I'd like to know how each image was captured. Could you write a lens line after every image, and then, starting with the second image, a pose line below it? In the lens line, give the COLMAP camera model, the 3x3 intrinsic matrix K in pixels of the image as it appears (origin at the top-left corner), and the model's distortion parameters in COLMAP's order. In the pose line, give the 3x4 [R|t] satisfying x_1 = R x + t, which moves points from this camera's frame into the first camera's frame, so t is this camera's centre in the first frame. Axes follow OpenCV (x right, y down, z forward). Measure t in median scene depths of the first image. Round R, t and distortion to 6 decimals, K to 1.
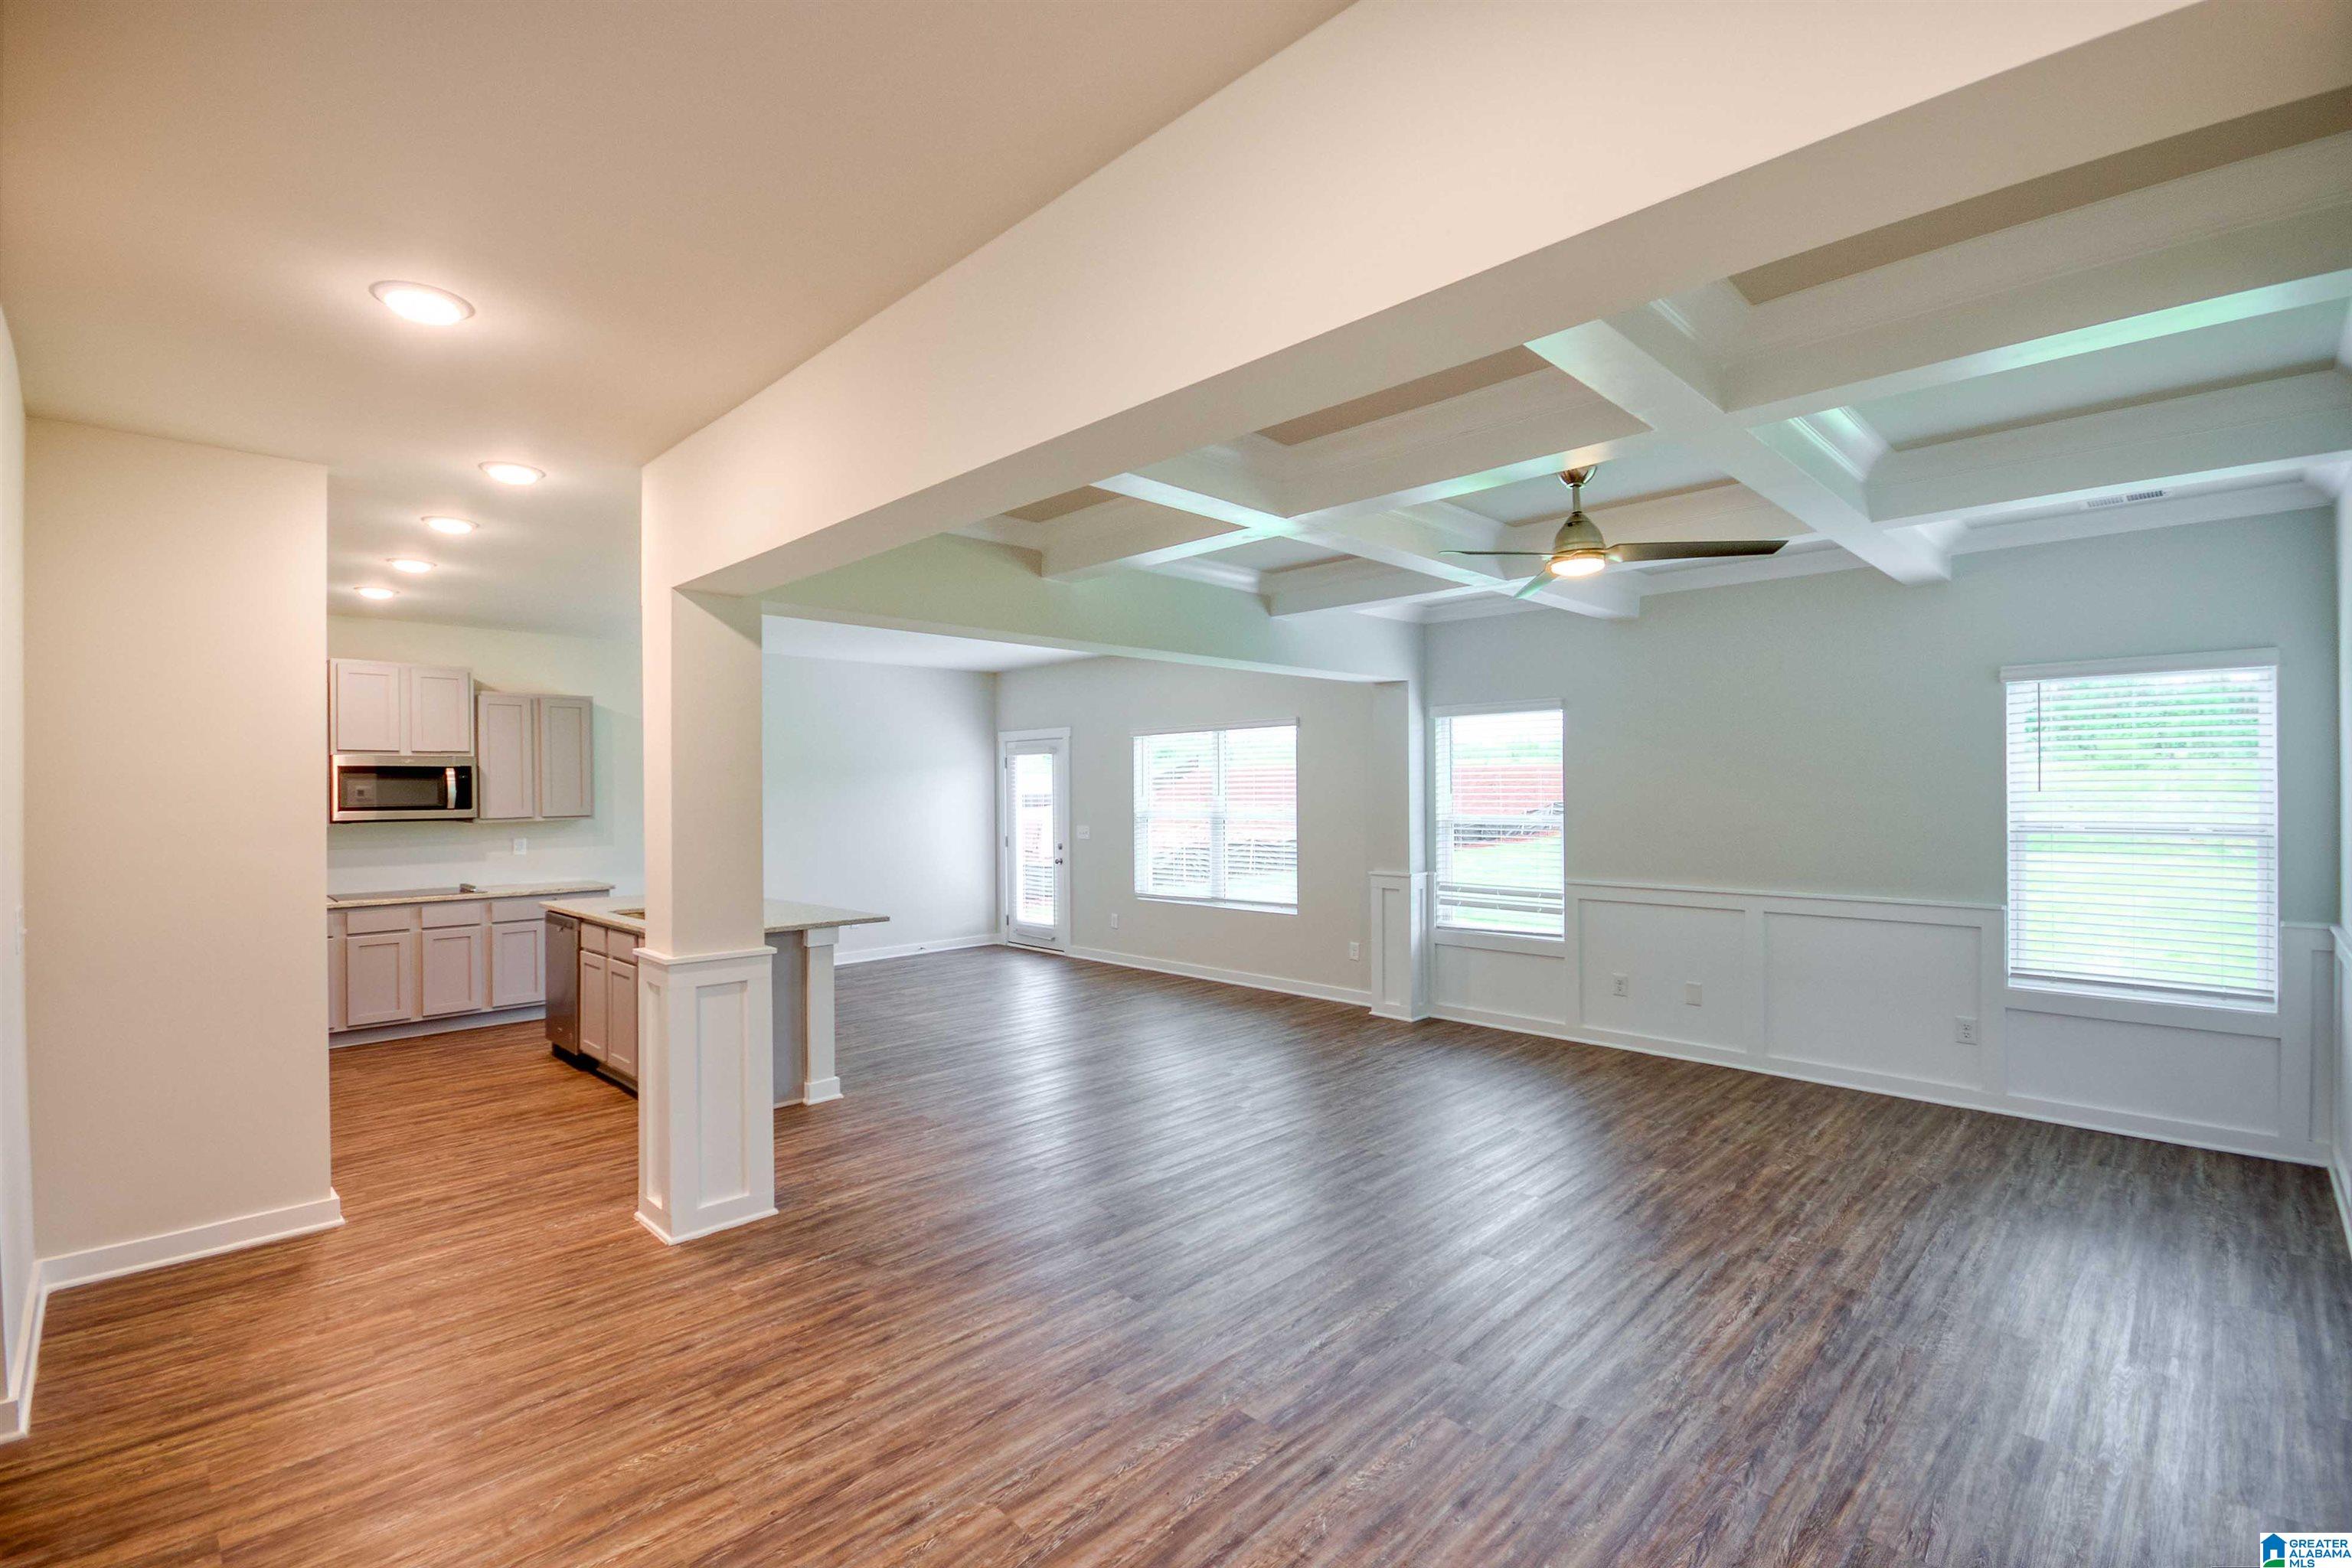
lens RADIAL K [[1036.7, 0, 1177.1], [0, 1036.7, 795.0], [0, 0, 1]] dist [-0.008110, 0.000012]
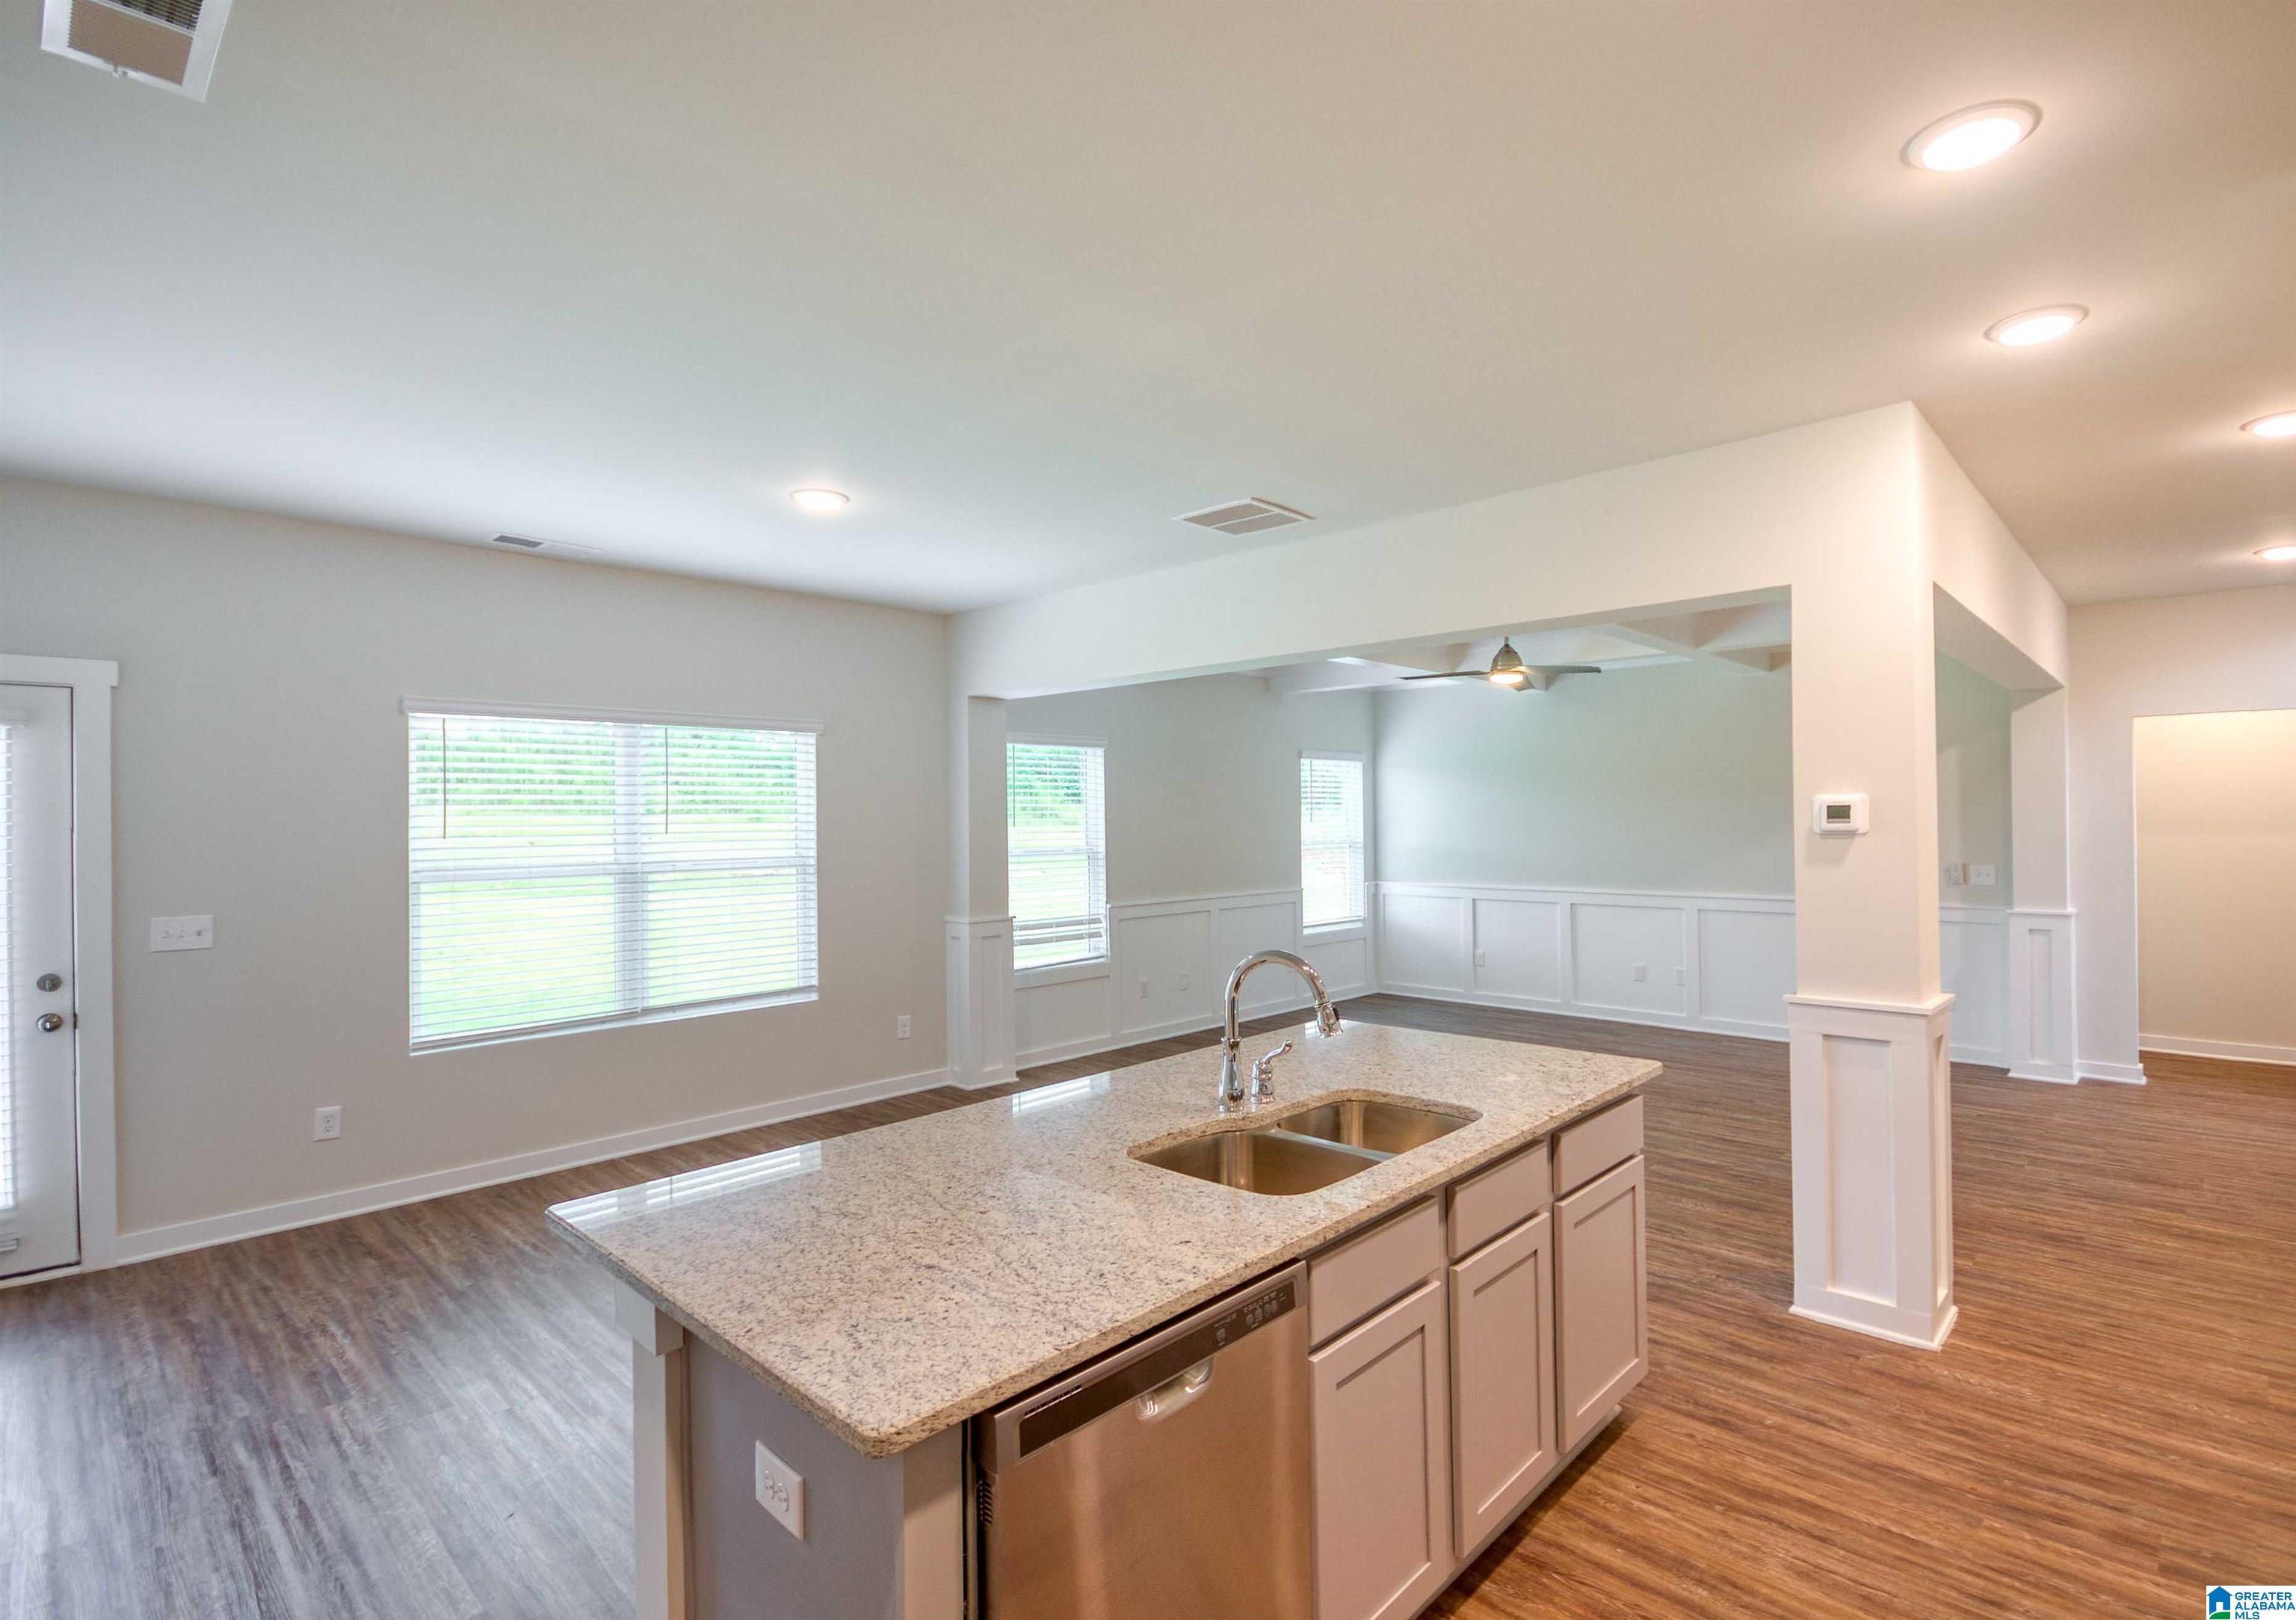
lens RADIAL K [[1099.0, 0, 1204.5], [0, 1099.0, 814.1], [0, 0, 1]] dist [0.015107, -0.015024]
pose [[-0.037821, 0.011616, 0.999217, -1.045905], [0.014643, 0.999832, -0.011068, 0.001024], [-0.999177, 0.014213, -0.037985, 1.229287]]
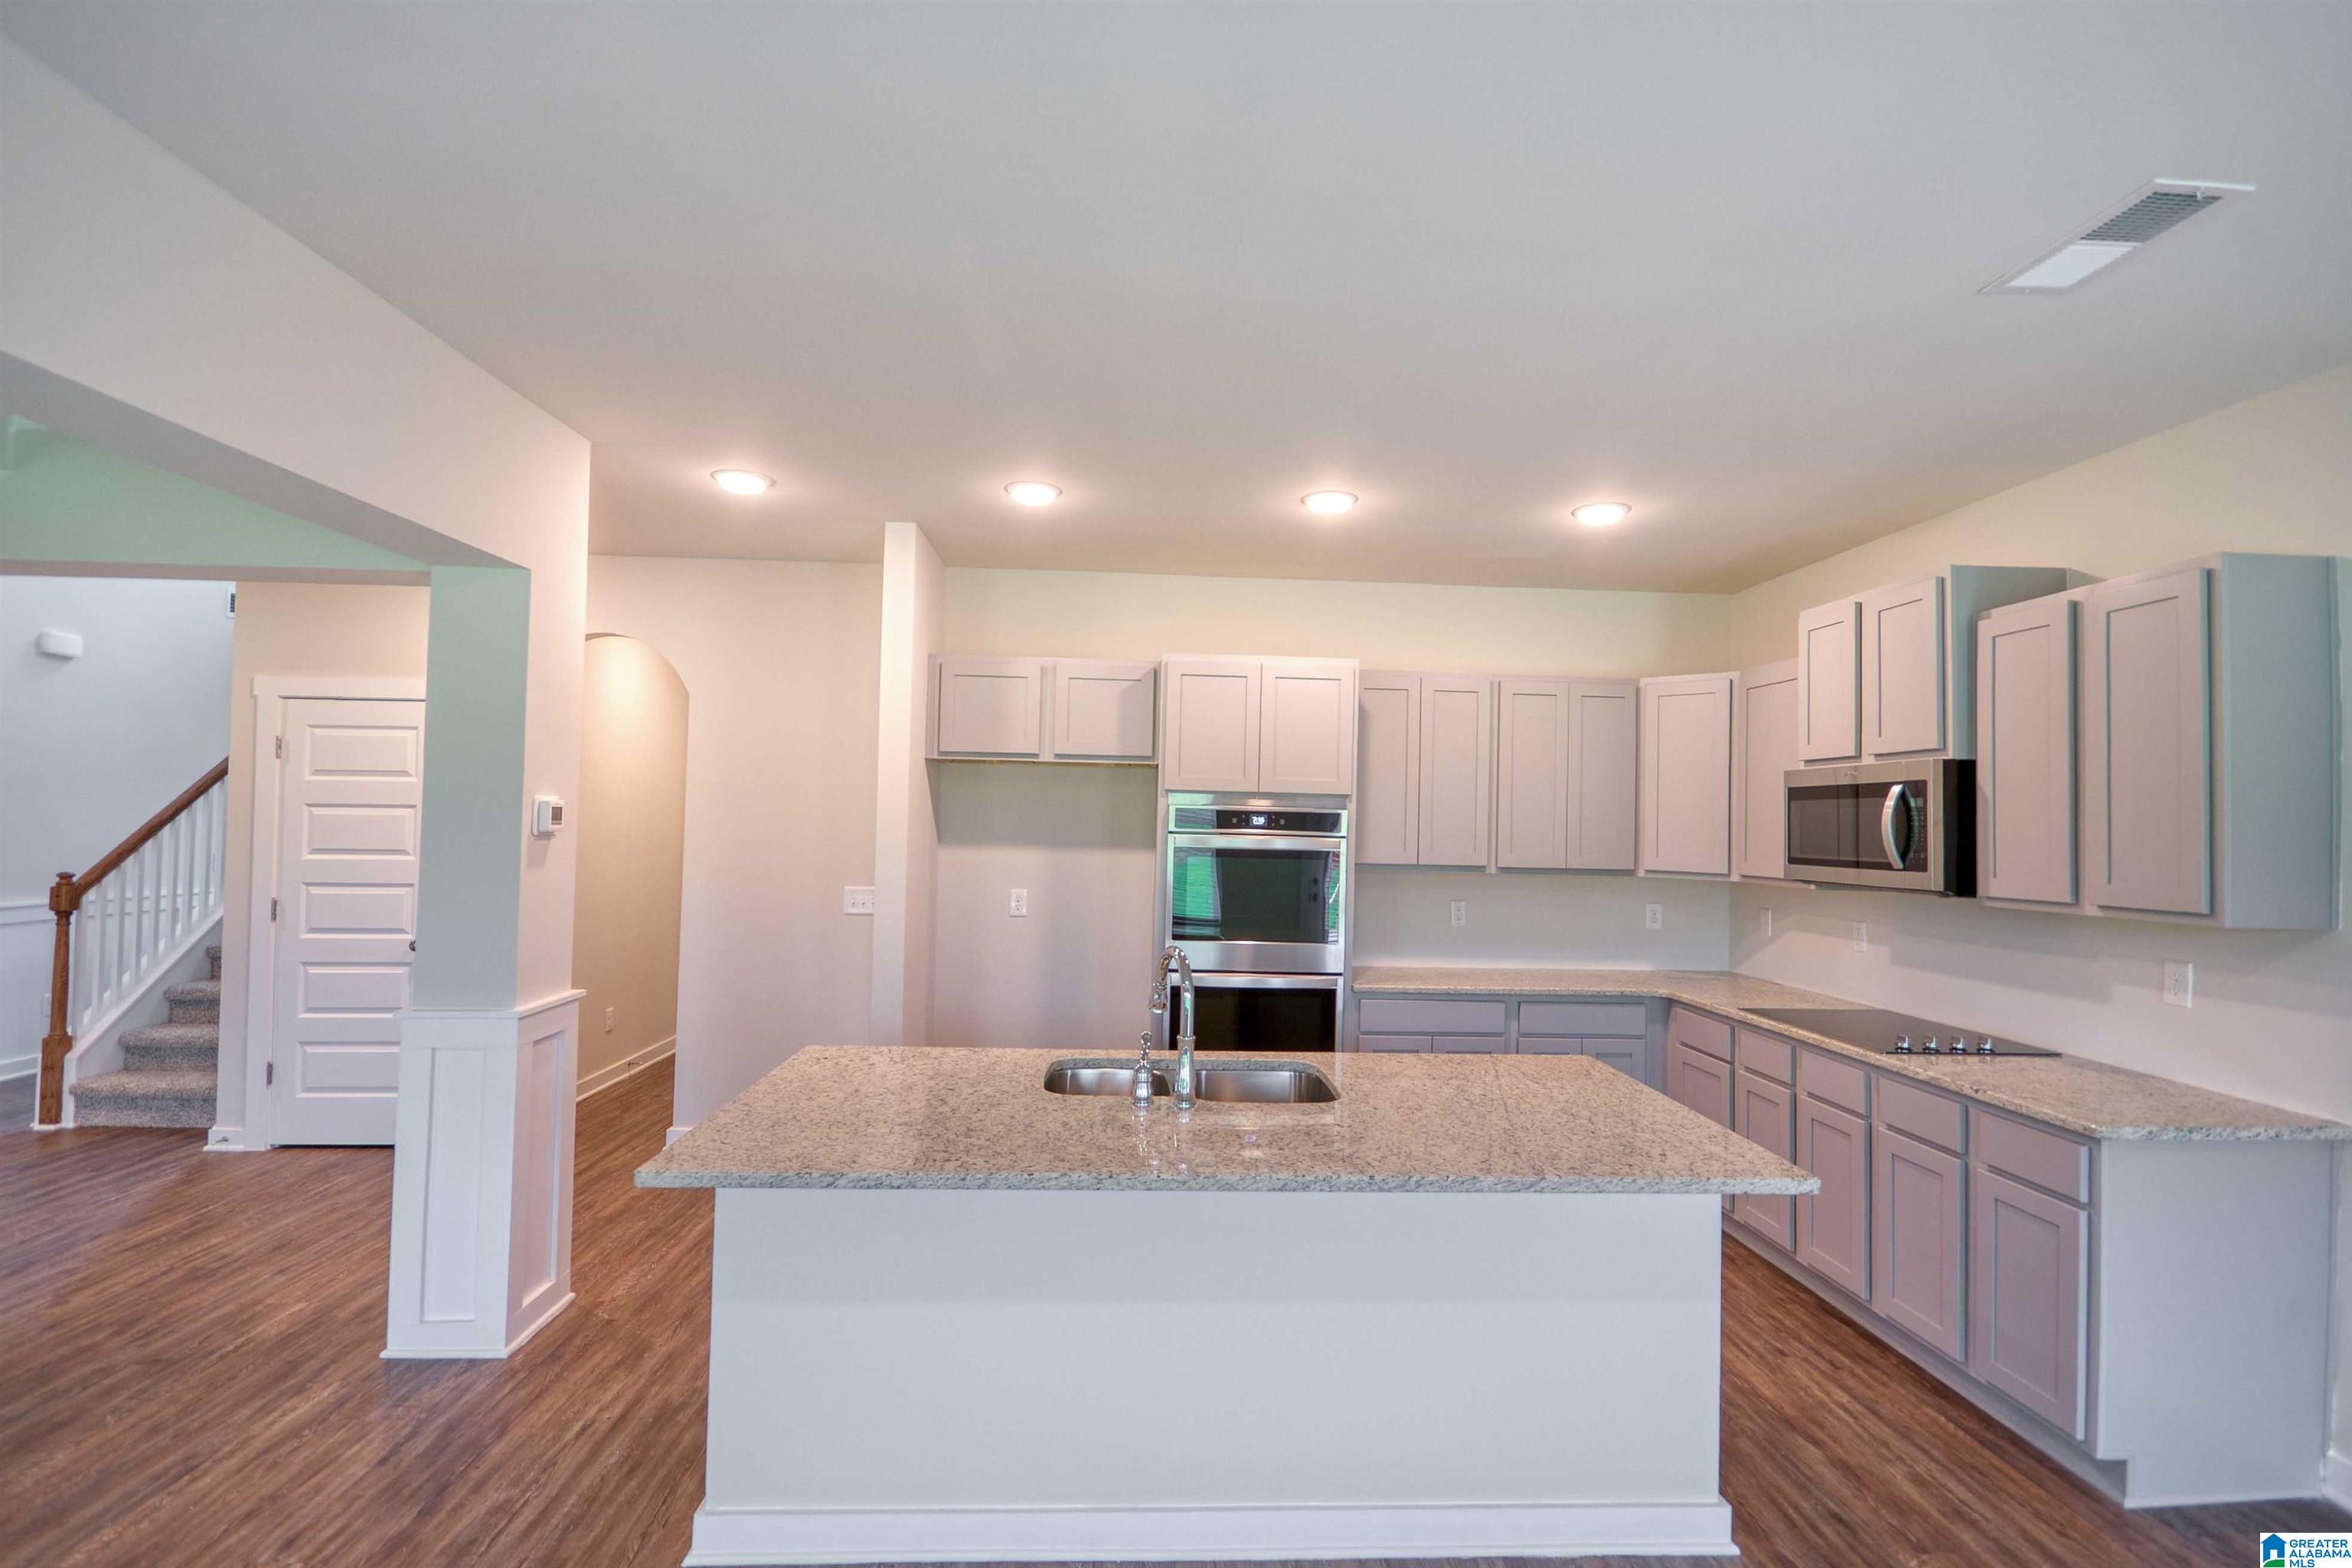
lens RADIAL K [[1080.3, 0, 1179.0], [0, 1080.3, 786.9], [0, 0, 1]] dist [0.002594, -0.007300]
pose [[-0.674315, -0.030115, -0.737829, -0.143260], [-0.018976, 0.999545, -0.023455, -0.010557], [0.738200, -0.001815, -0.674580, 1.552667]]
